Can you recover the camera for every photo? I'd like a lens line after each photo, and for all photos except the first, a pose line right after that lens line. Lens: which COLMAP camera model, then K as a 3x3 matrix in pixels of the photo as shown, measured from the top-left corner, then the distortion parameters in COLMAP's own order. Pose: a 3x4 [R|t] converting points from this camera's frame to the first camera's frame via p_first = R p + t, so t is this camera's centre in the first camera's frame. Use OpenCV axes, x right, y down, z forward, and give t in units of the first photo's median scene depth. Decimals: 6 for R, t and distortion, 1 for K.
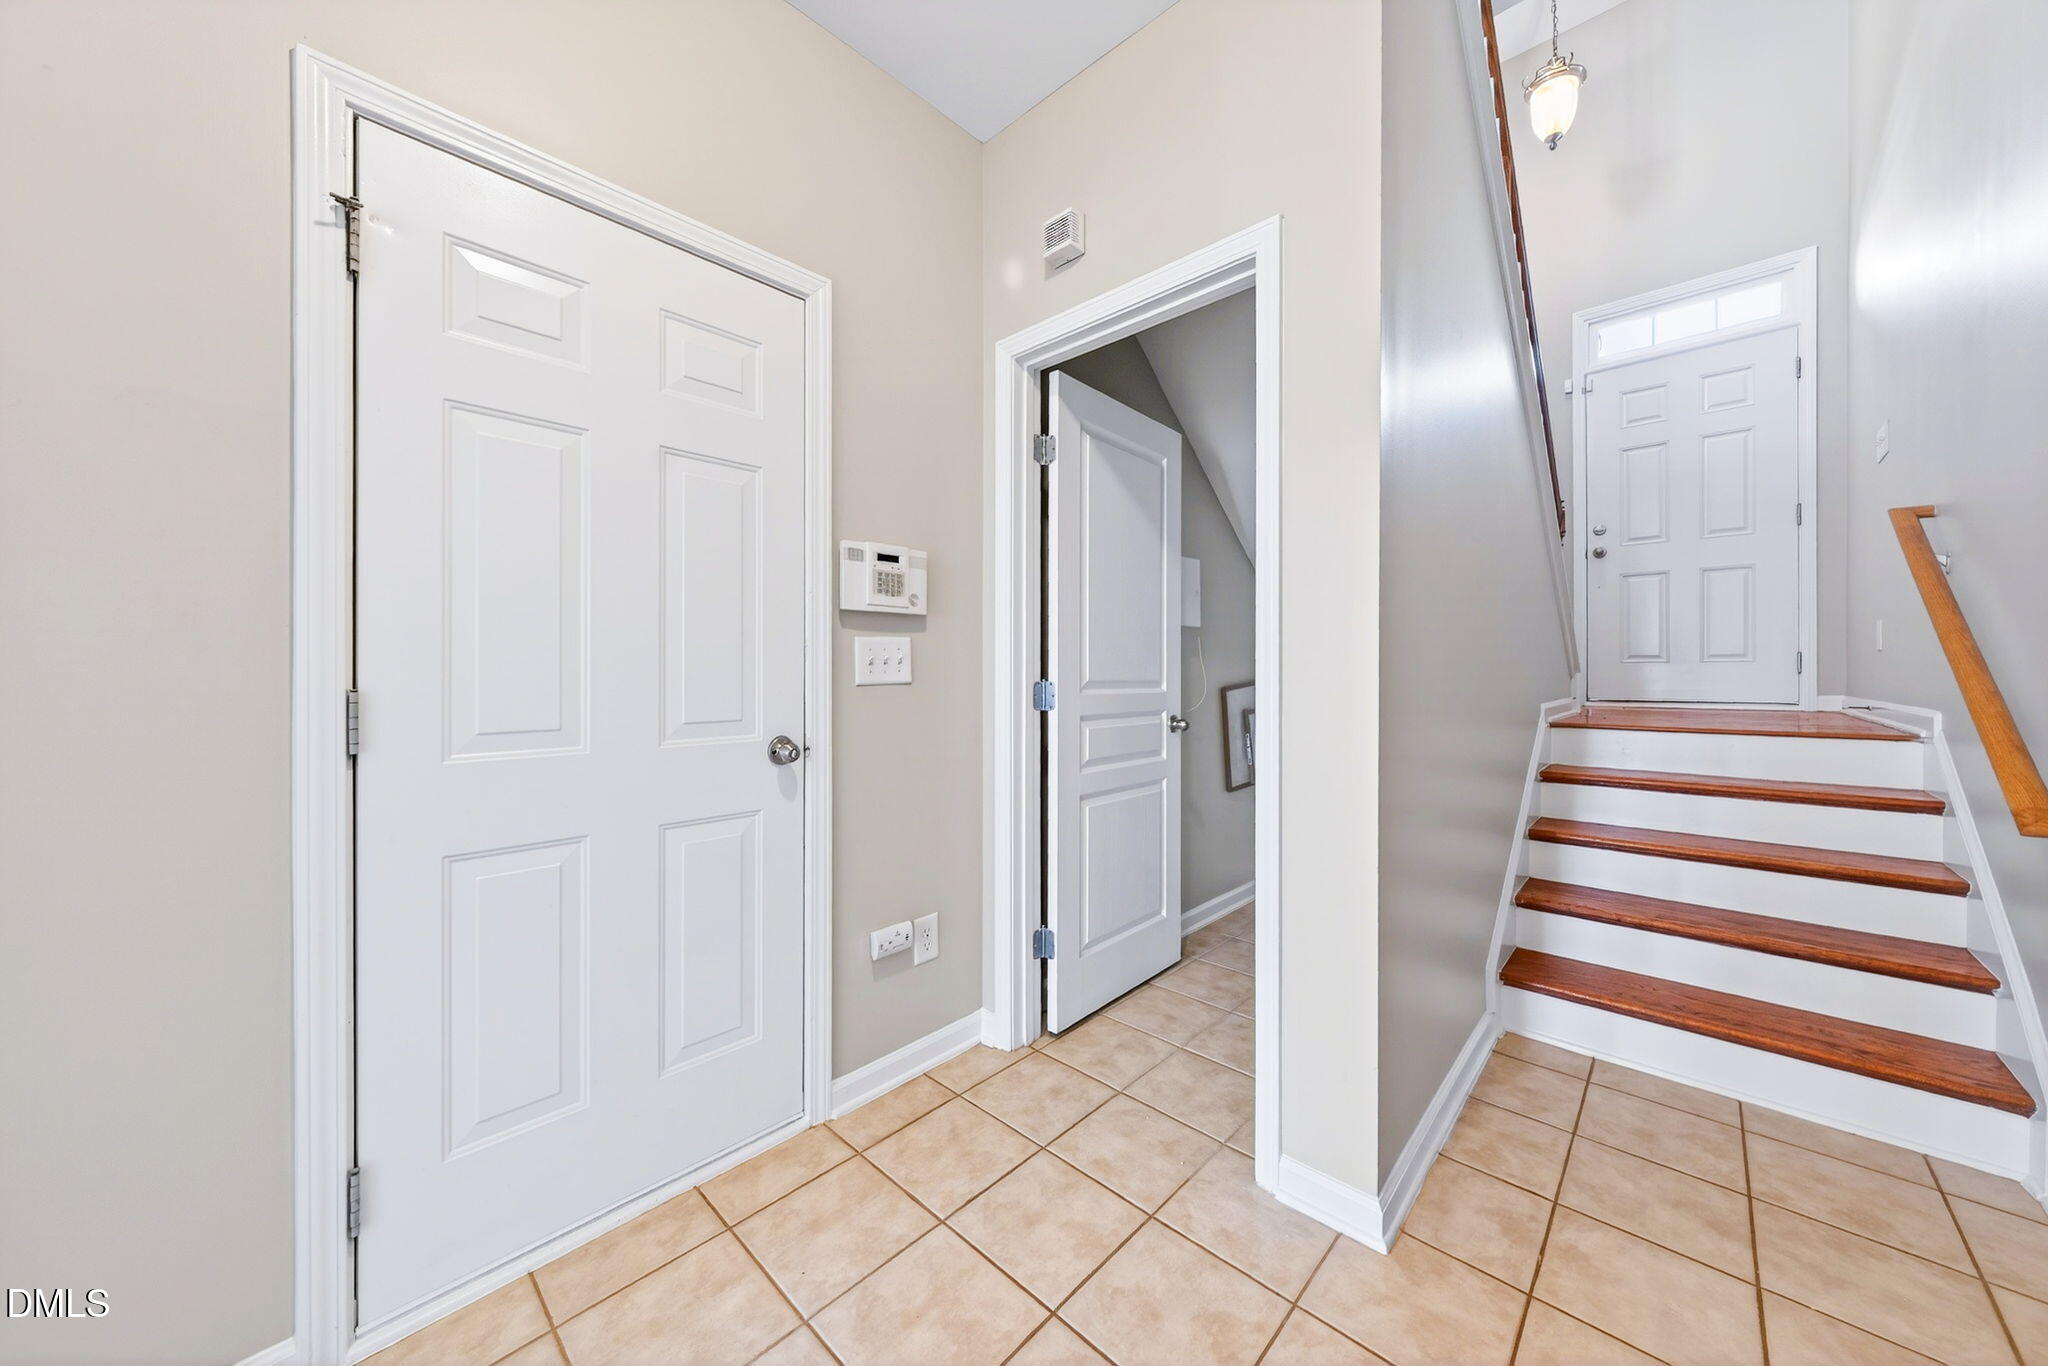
lens RADIAL K [[722.5, 0, 1028.4], [0, 722.5, 675.2], [0, 0, 1]] dist [-0.002804, -0.000222]
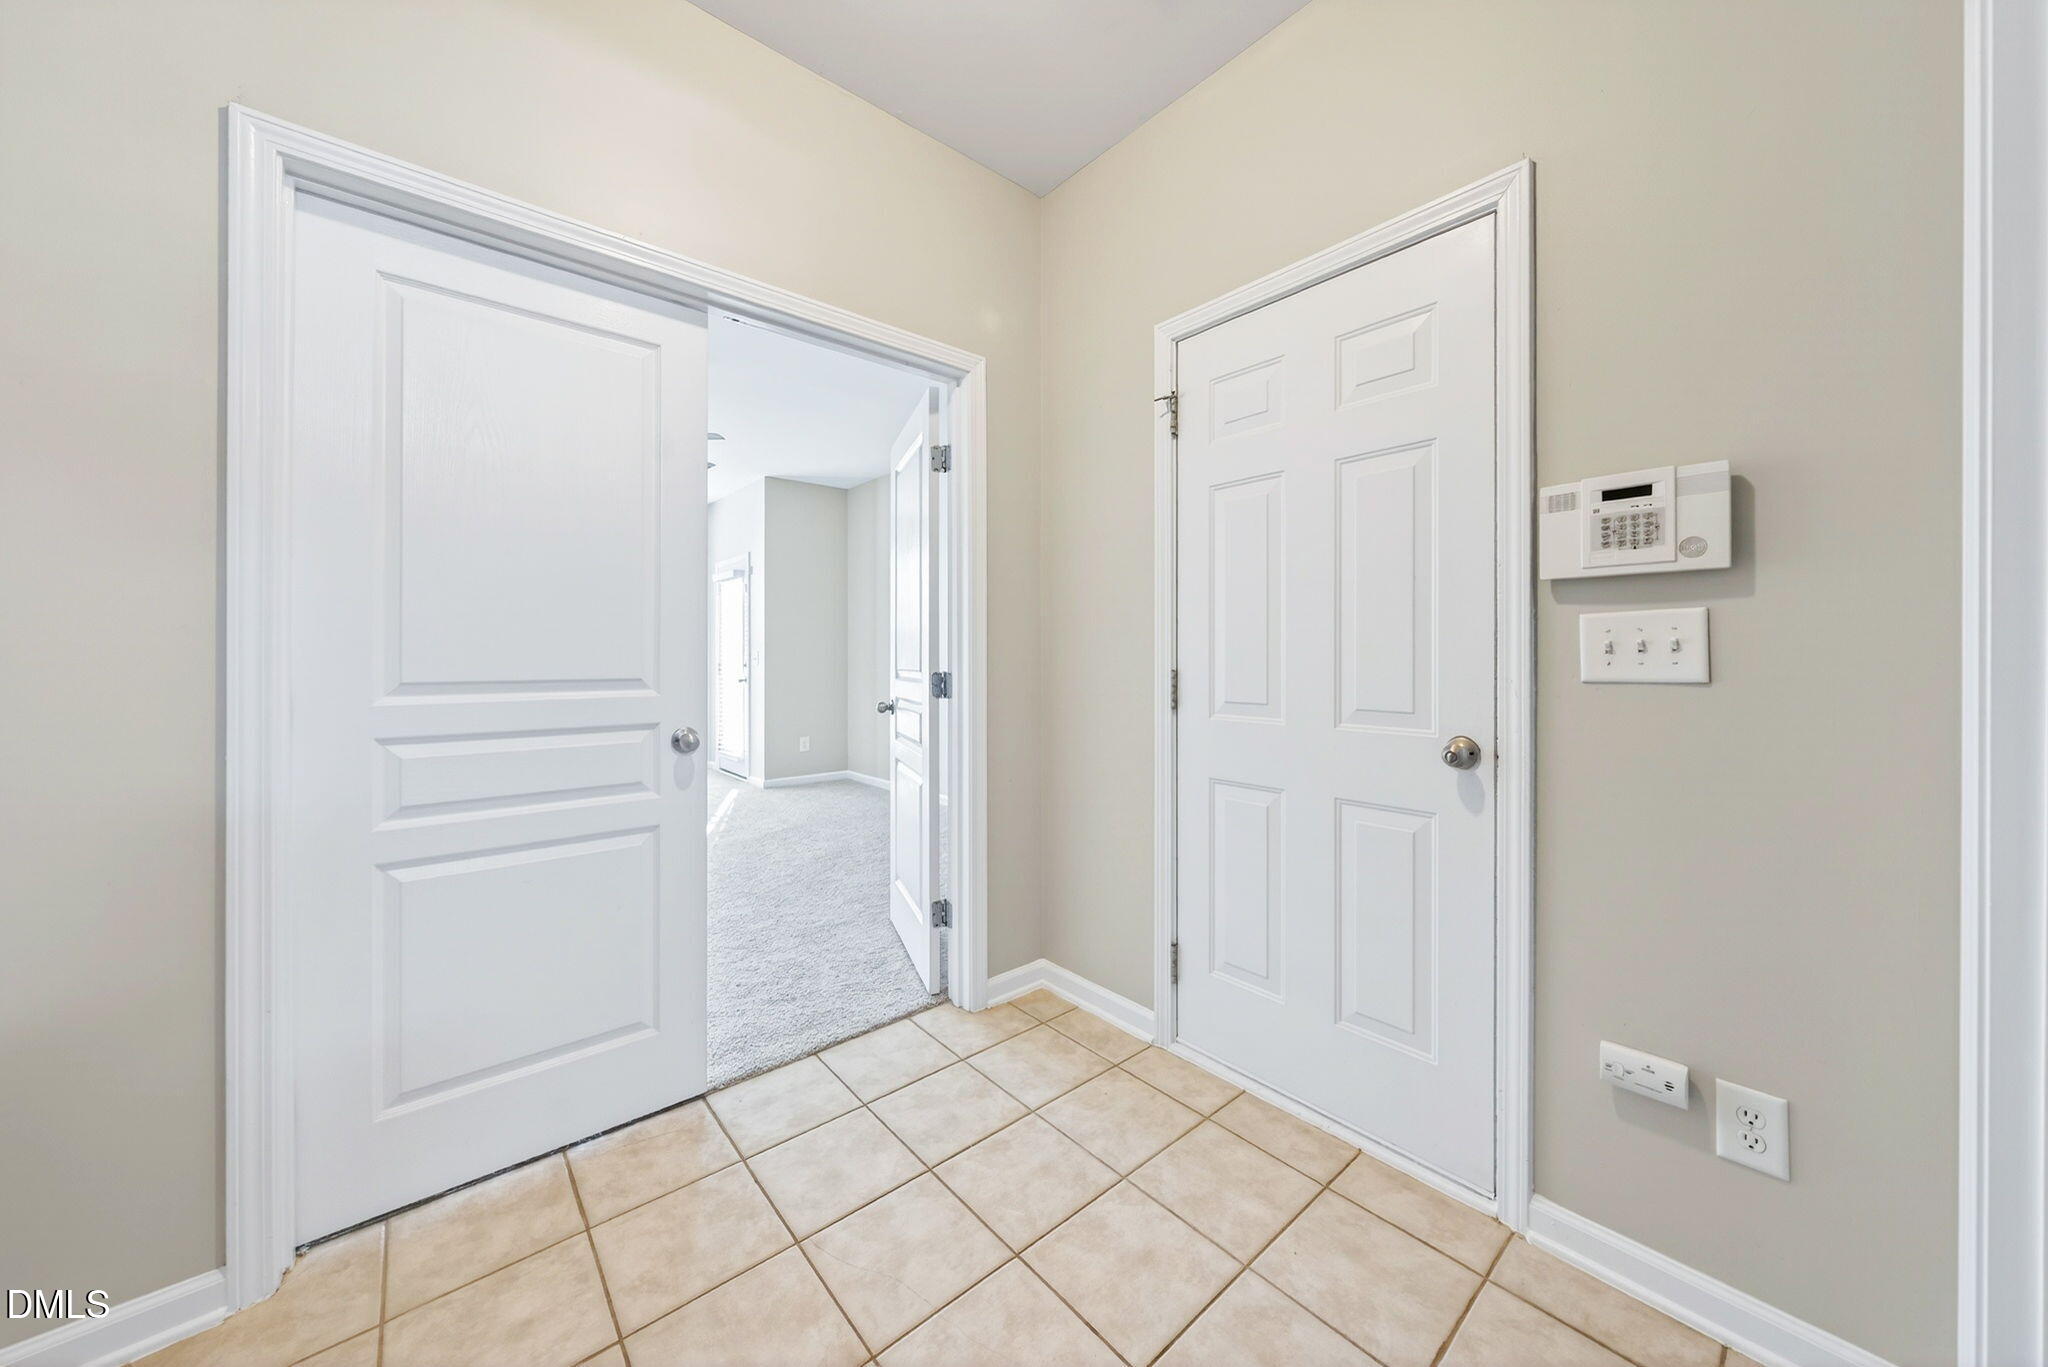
lens RADIAL K [[722.5, 0, 1058.1], [0, 722.5, 671.2], [0, 0, 1]] dist [-0.002804, -0.000222]
pose [[-0.093216, 0.015658, -0.995523, 0.546699], [-0.011794, 0.999789, 0.016829, -0.002591], [0.995576, 0.013310, -0.093011, 0.572115]]
